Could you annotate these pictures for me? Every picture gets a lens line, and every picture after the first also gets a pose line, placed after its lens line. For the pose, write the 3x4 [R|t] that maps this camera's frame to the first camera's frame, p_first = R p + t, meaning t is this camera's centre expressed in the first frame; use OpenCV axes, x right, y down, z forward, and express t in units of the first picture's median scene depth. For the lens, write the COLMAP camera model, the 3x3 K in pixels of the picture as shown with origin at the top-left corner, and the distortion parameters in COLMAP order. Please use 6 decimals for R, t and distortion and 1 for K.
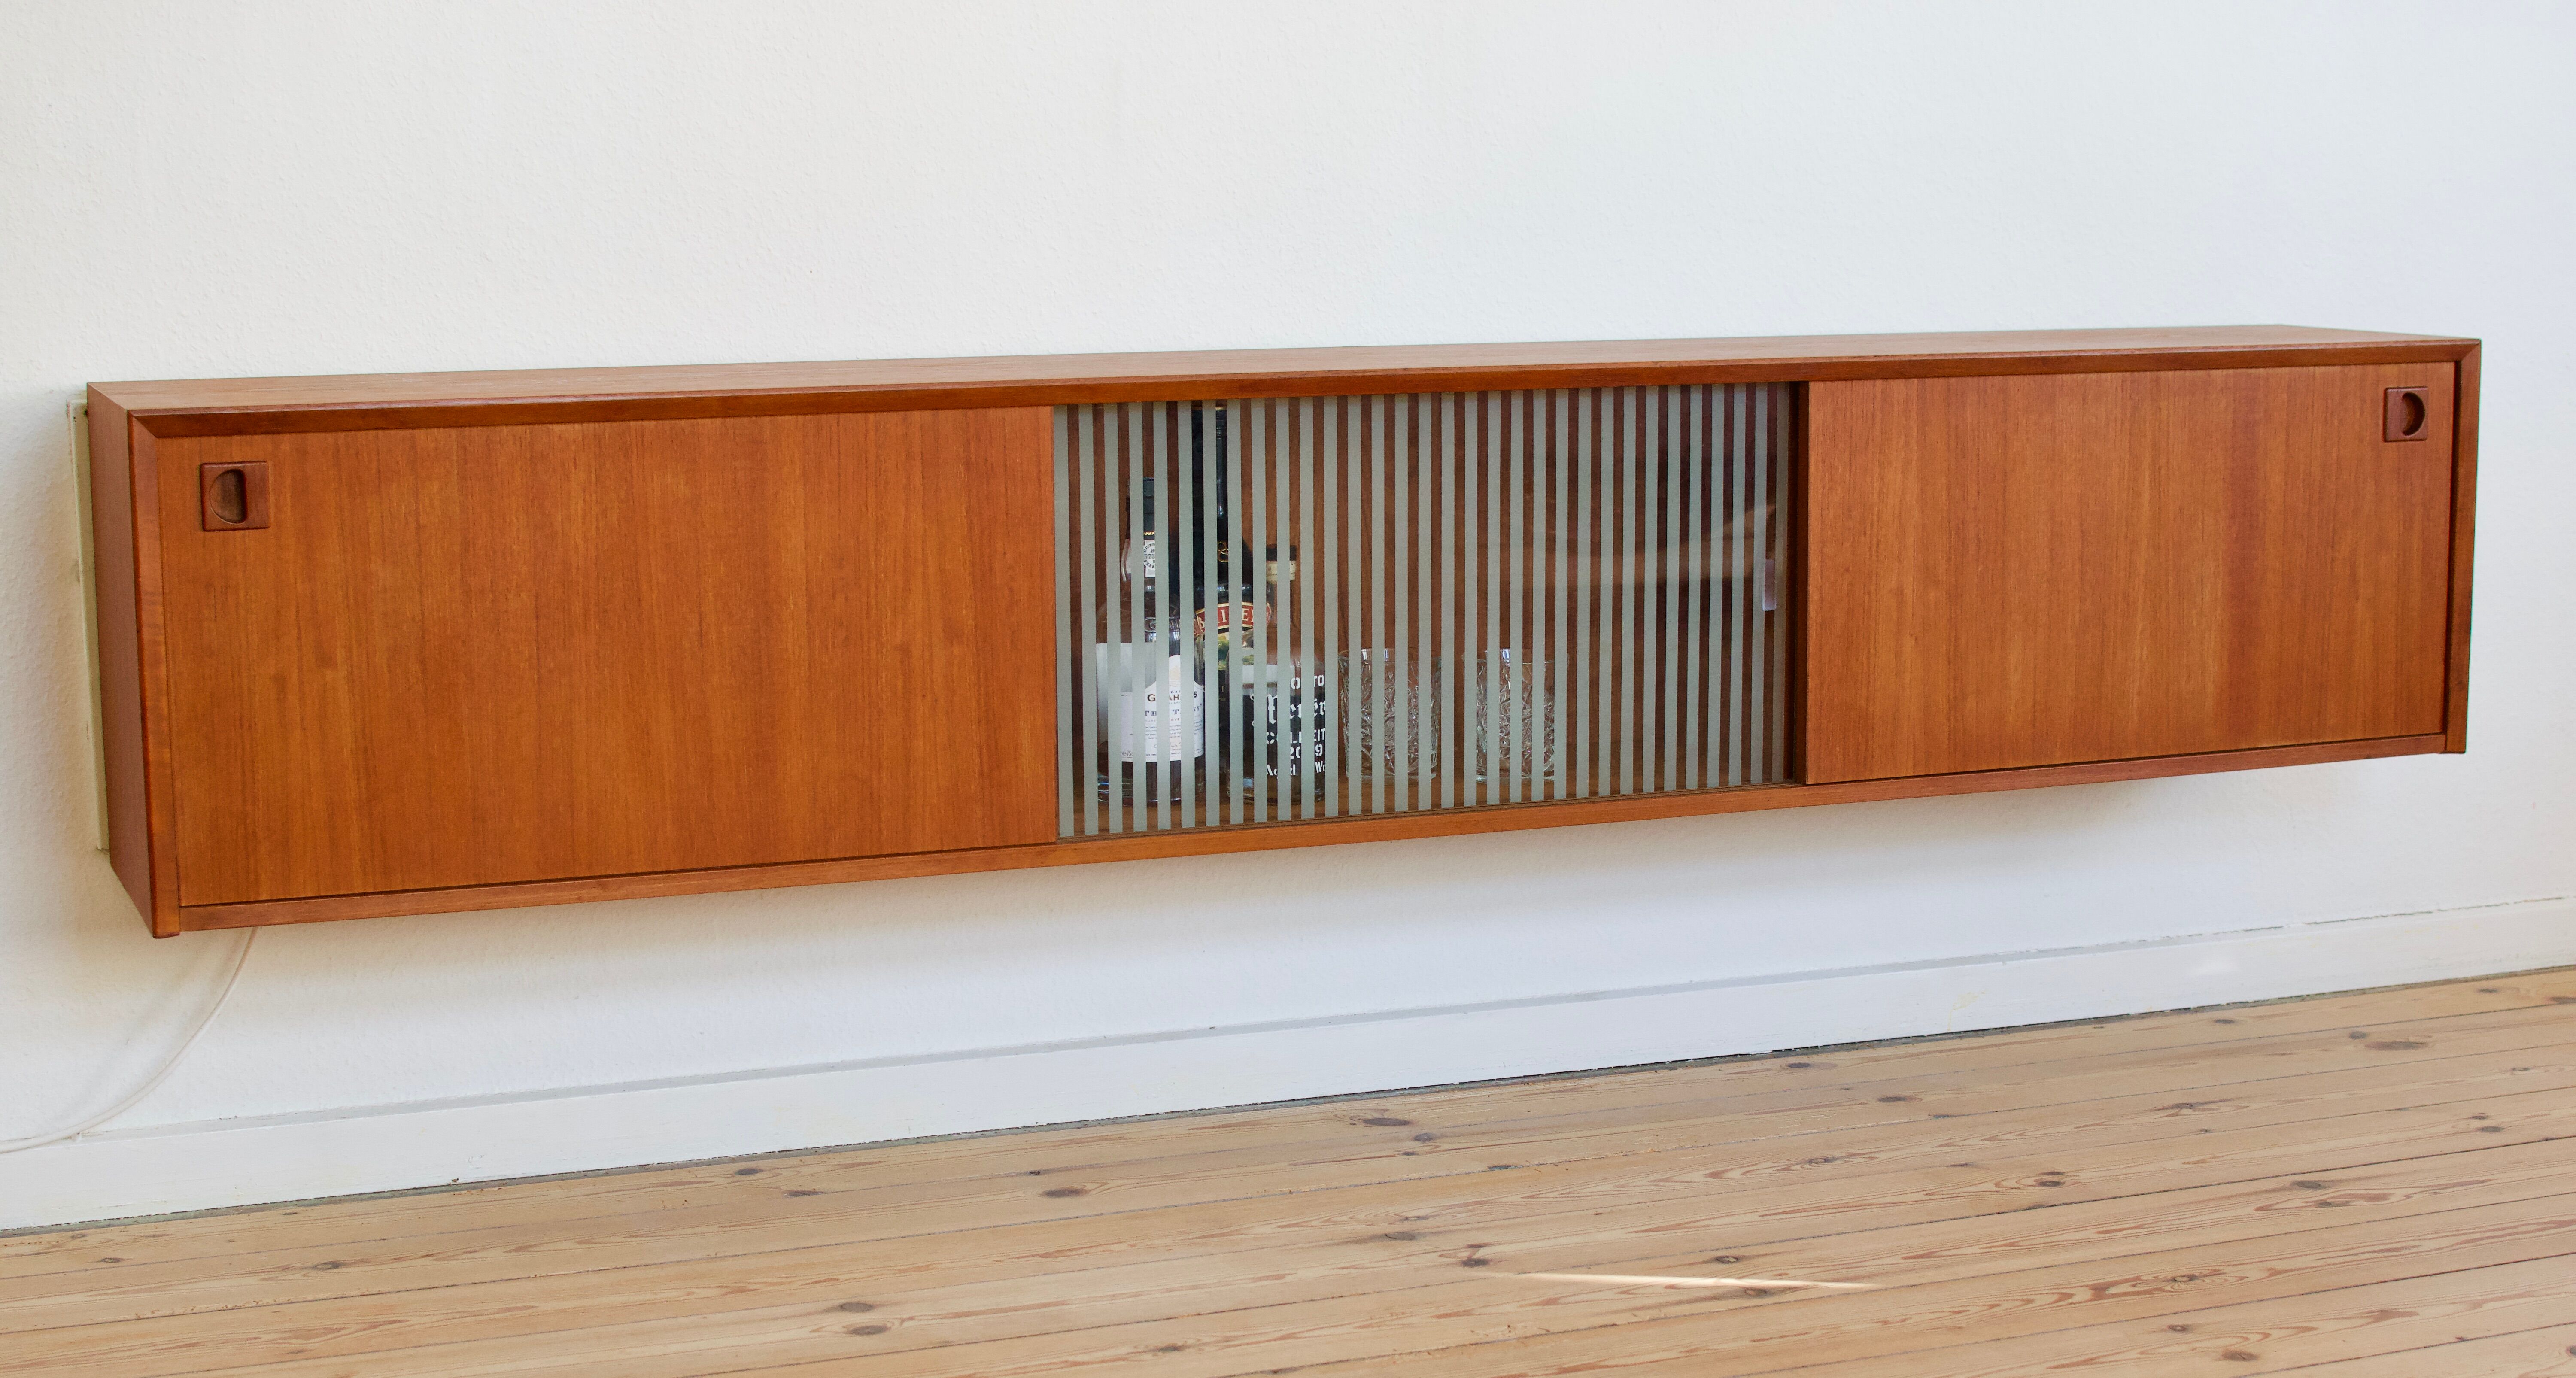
lens RADIAL K [[3937.7, 0, 1266.2], [0, 3937.7, 837.5], [0, 0, 1]] dist [-0.161435, 0.000000]
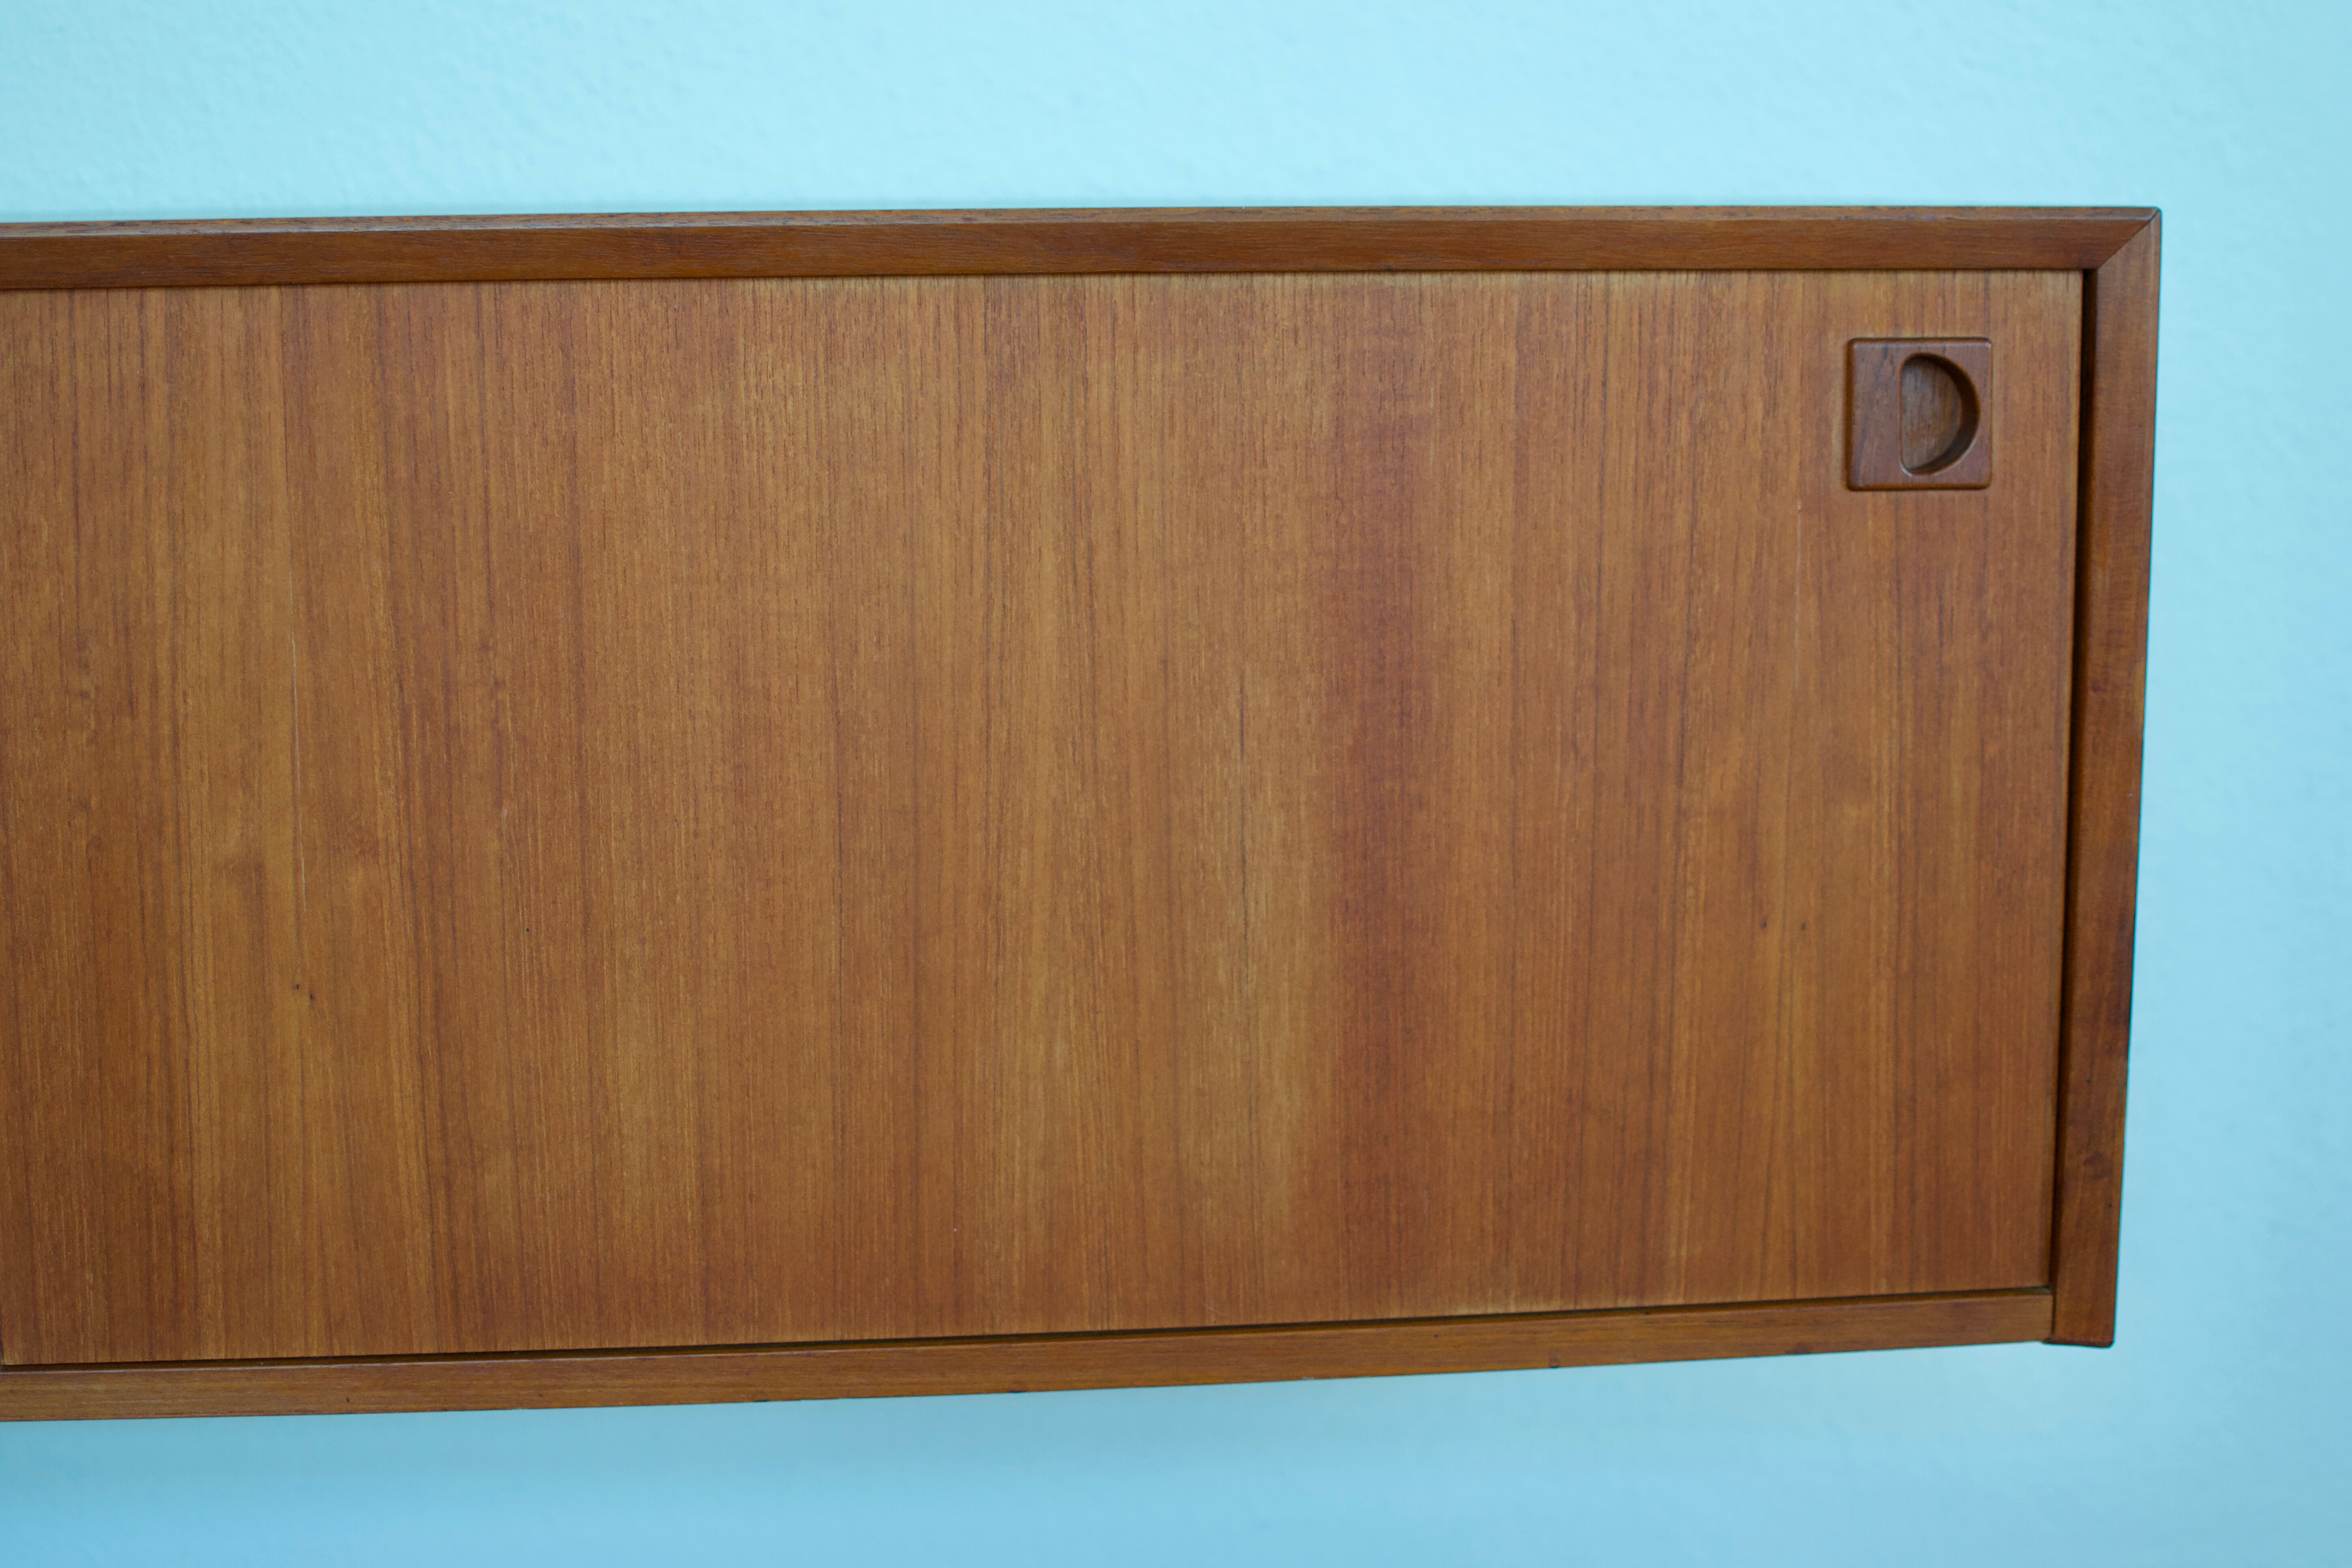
lens RADIAL K [[3643.2, 0, 1158.9], [0, 3643.2, 777.7], [0, 0, 1]] dist [-0.157511, 0.000000]
pose [[0.963300, 0.047867, -0.264123, 0.342143], [-0.052381, 0.998576, -0.010069, -0.074447], [0.263265, 0.023535, 0.964436, 0.716501]]
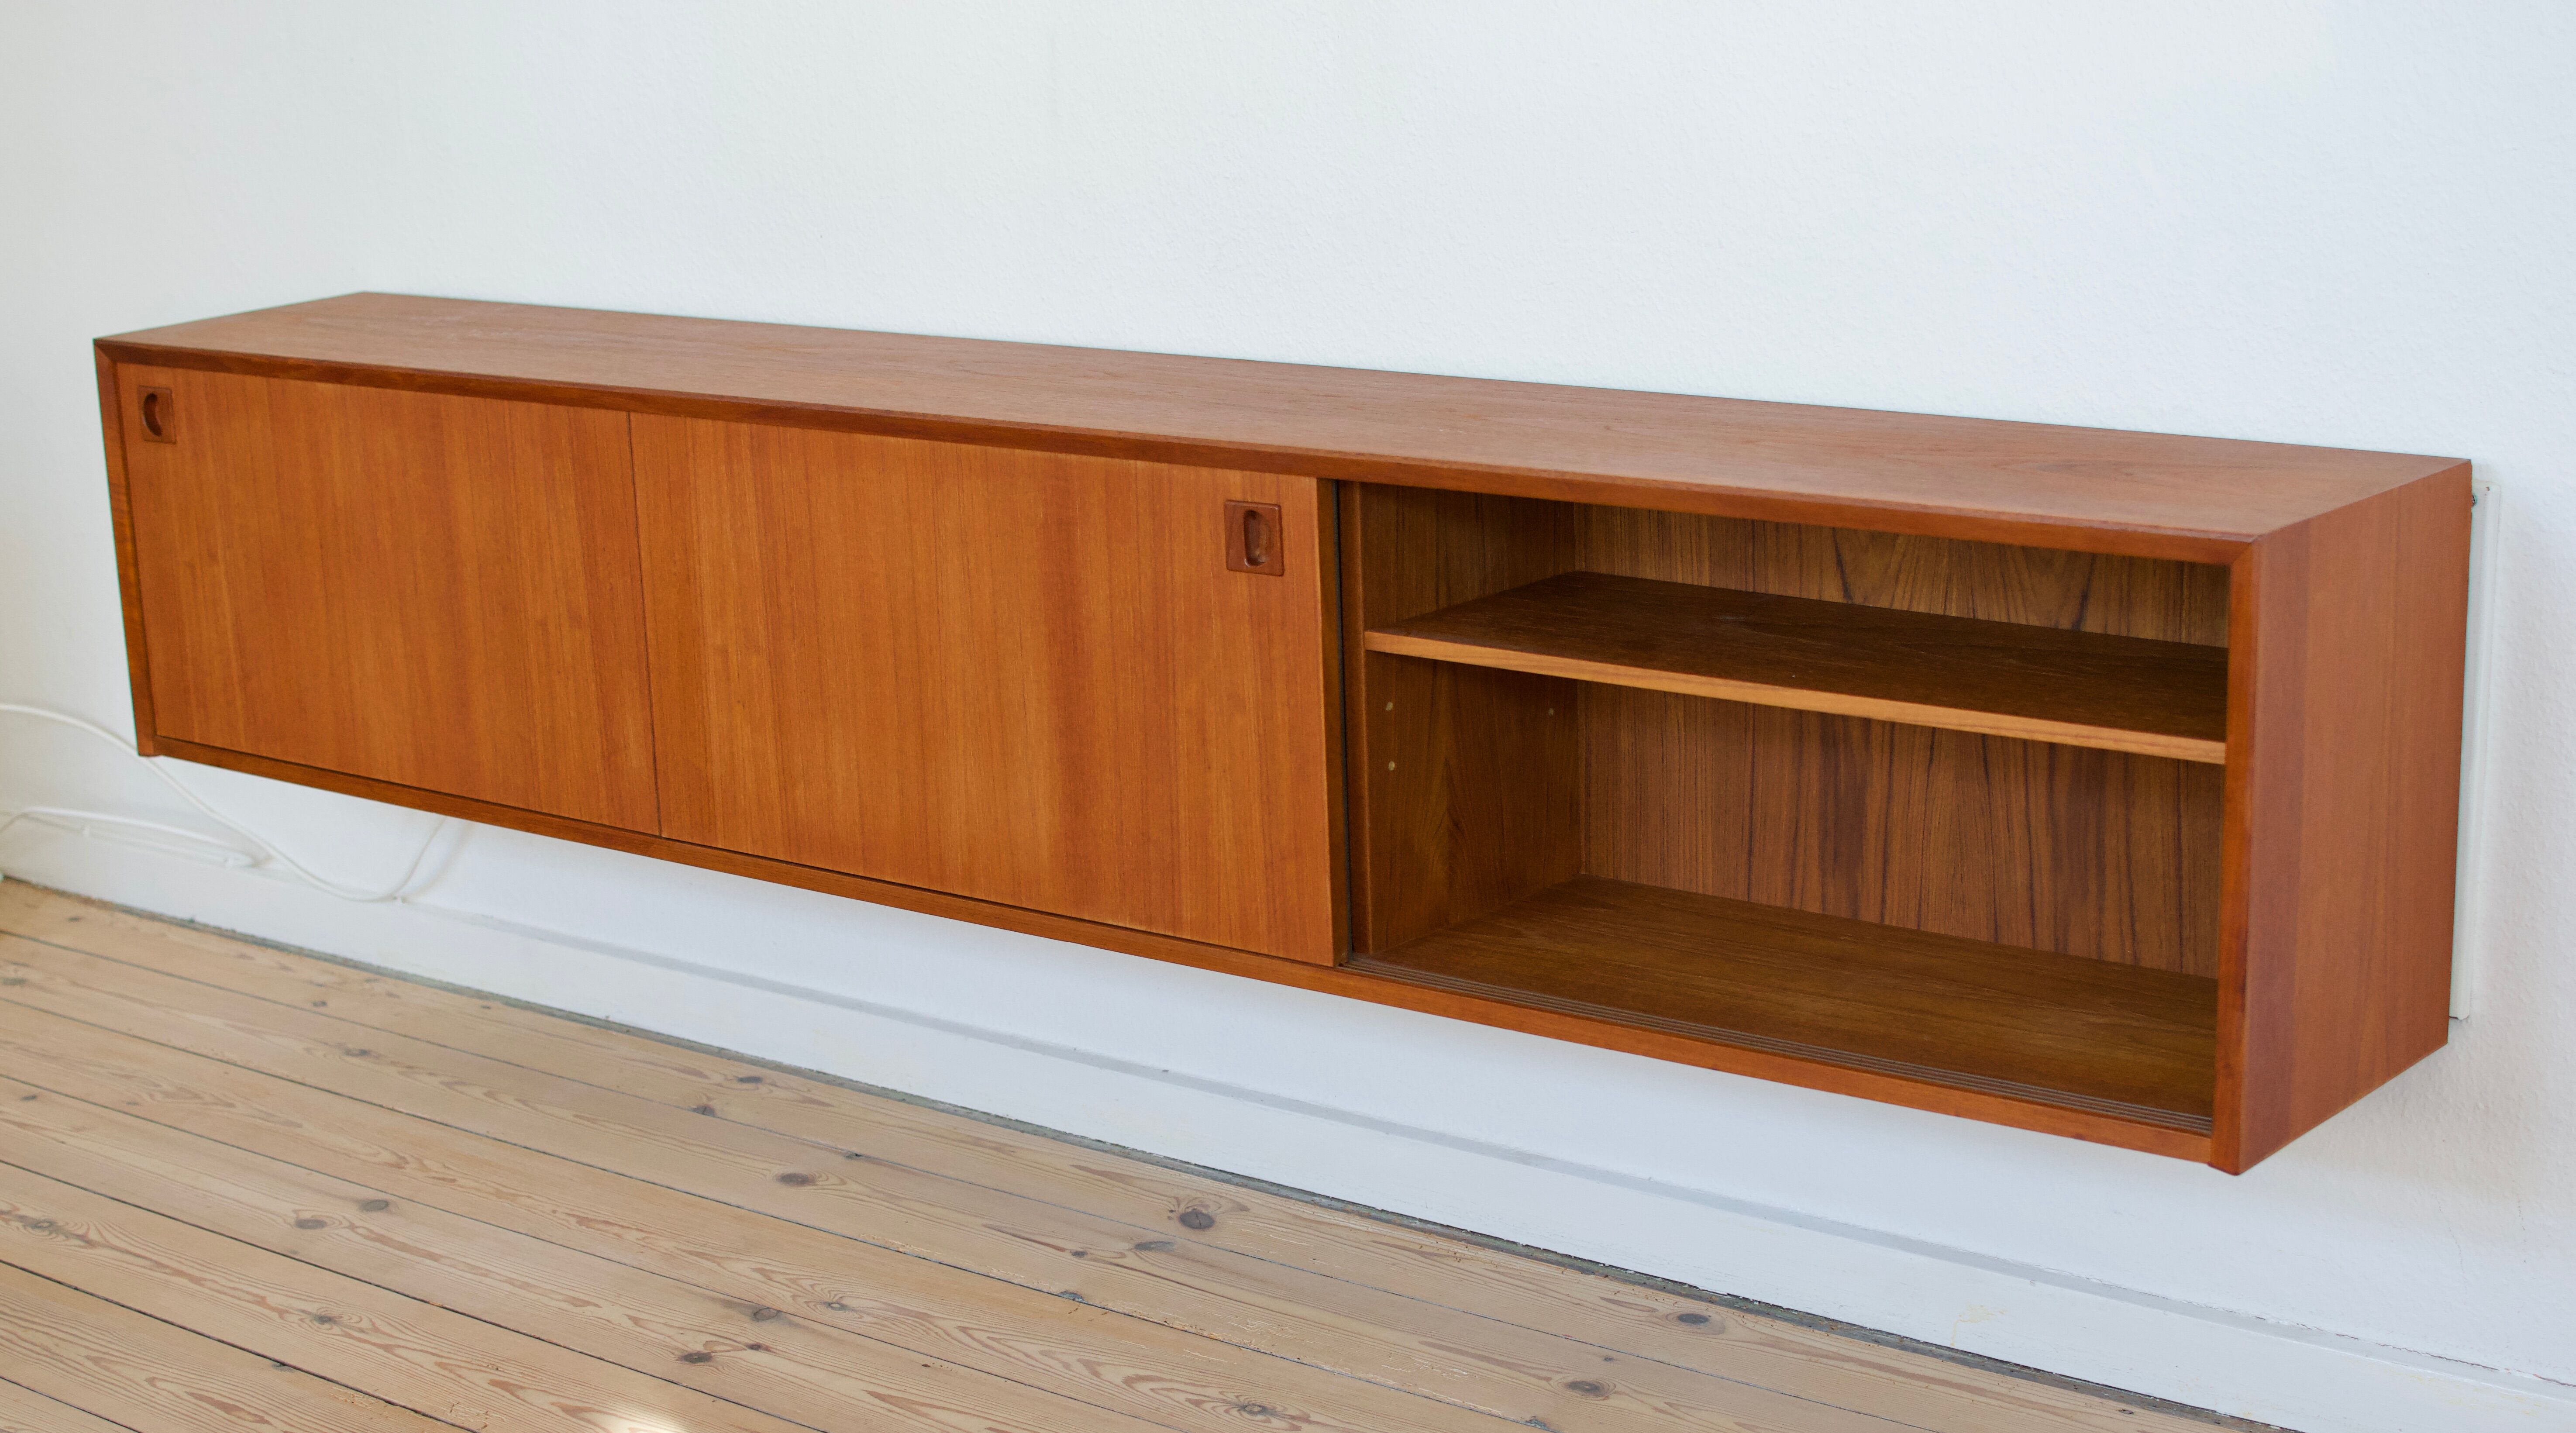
lens RADIAL K [[3972.3, 0, 1290.4], [0, 3972.3, 886.8], [0, 0, 1]] dist [-0.171726, 0.000000]
pose [[0.489101, 0.223065, -0.843222, 0.847367], [-0.123399, 0.974718, 0.186274, -0.186874], [0.863454, 0.012946, 0.504261, 0.596646]]
